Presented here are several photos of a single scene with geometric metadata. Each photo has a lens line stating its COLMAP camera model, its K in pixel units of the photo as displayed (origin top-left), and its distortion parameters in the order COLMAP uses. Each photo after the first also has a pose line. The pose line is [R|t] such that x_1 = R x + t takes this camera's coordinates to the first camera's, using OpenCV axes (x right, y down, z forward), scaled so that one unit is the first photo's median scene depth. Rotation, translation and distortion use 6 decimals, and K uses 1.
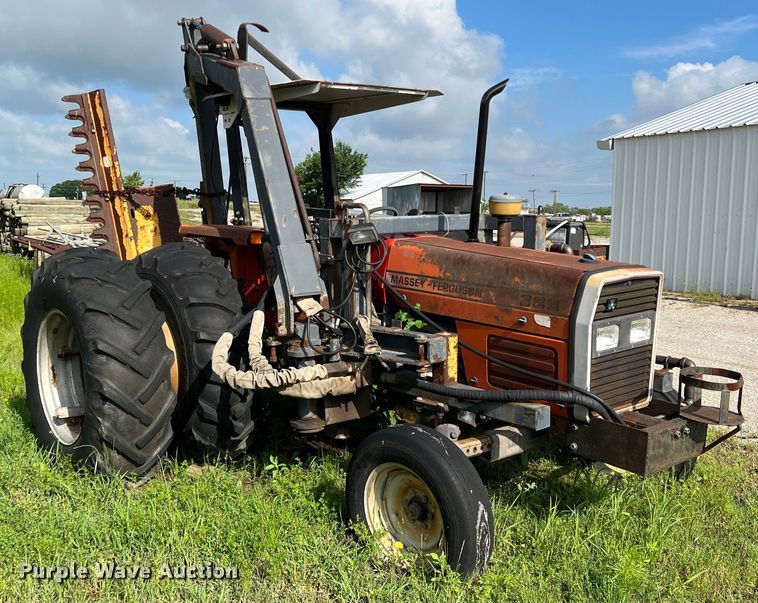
lens RADIAL K [[783.3, 0, 378.4], [0, 783.3, 266.4], [0, 0, 1]] dist [0.025993, -0.007863]
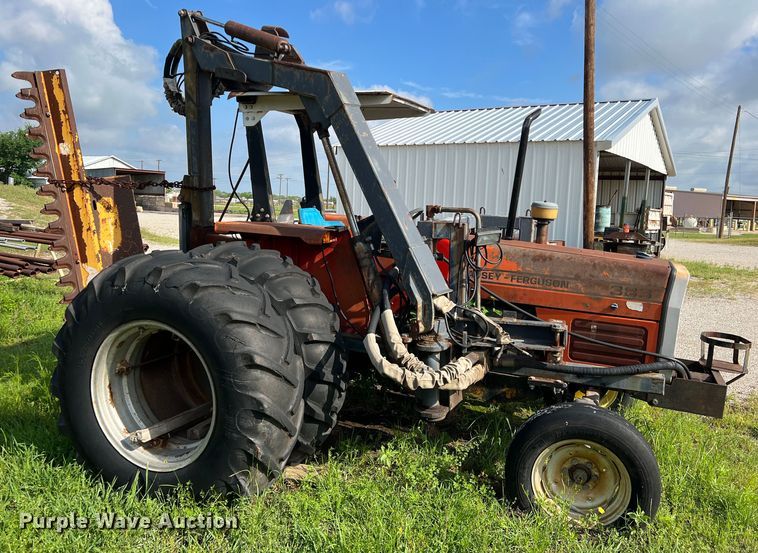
lens RADIAL K [[614.1, 0, 378.5], [0, 614.1, 239.1], [0, 0, 1]] dist [0.037250, -0.057722]
pose [[0.877560, -0.010774, 0.479346, -0.525138], [0.008905, 0.999941, 0.006171, -0.040672], [-0.479385, -0.001147, 0.877604, 0.270688]]
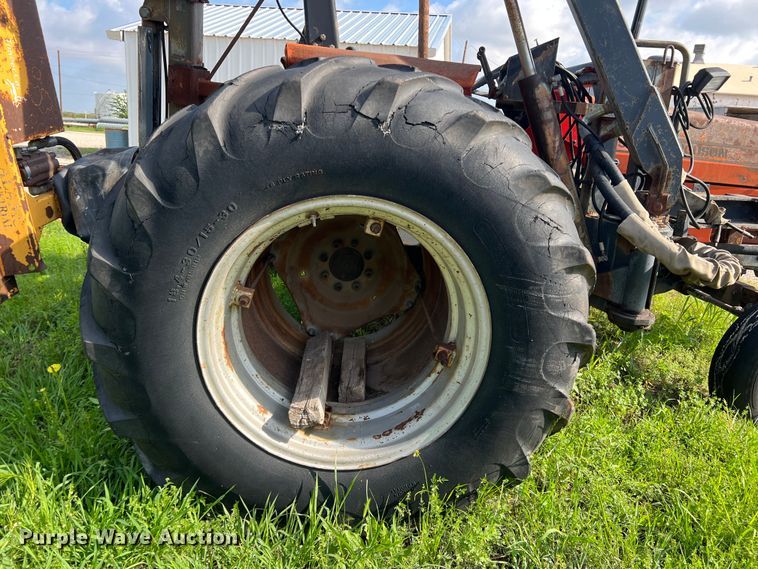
lens RADIAL K [[598.7, 0, 379.0], [0, 598.7, 284.5], [0, 0, 1]] dist [0.072636, -0.098828]
pose [[0.583103, -0.170558, 0.794293, -0.690354], [-0.009276, 0.976252, 0.216440, 0.030410], [-0.812345, -0.133575, 0.567673, 0.806890]]
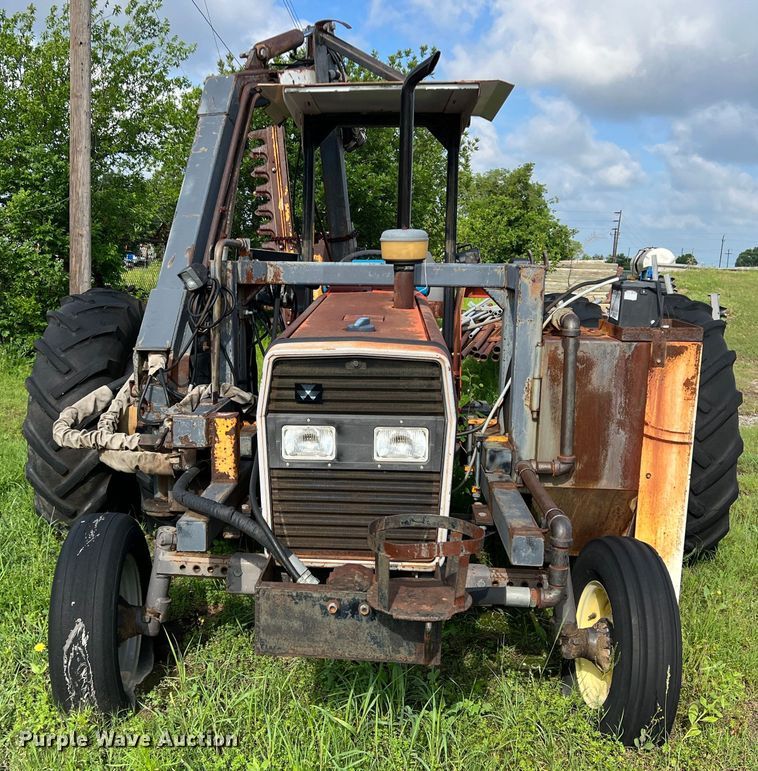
lens RADIAL K [[986.7, 0, 379.0], [0, 986.7, 385.5], [0, 0, 1]] dist [0.017766, 0.016698]
pose [[0.721808, 0.101326, -0.684635, 0.740926], [-0.080078, 0.994808, 0.062806, -0.010562], [0.687445, 0.009490, 0.726175, 0.370414]]
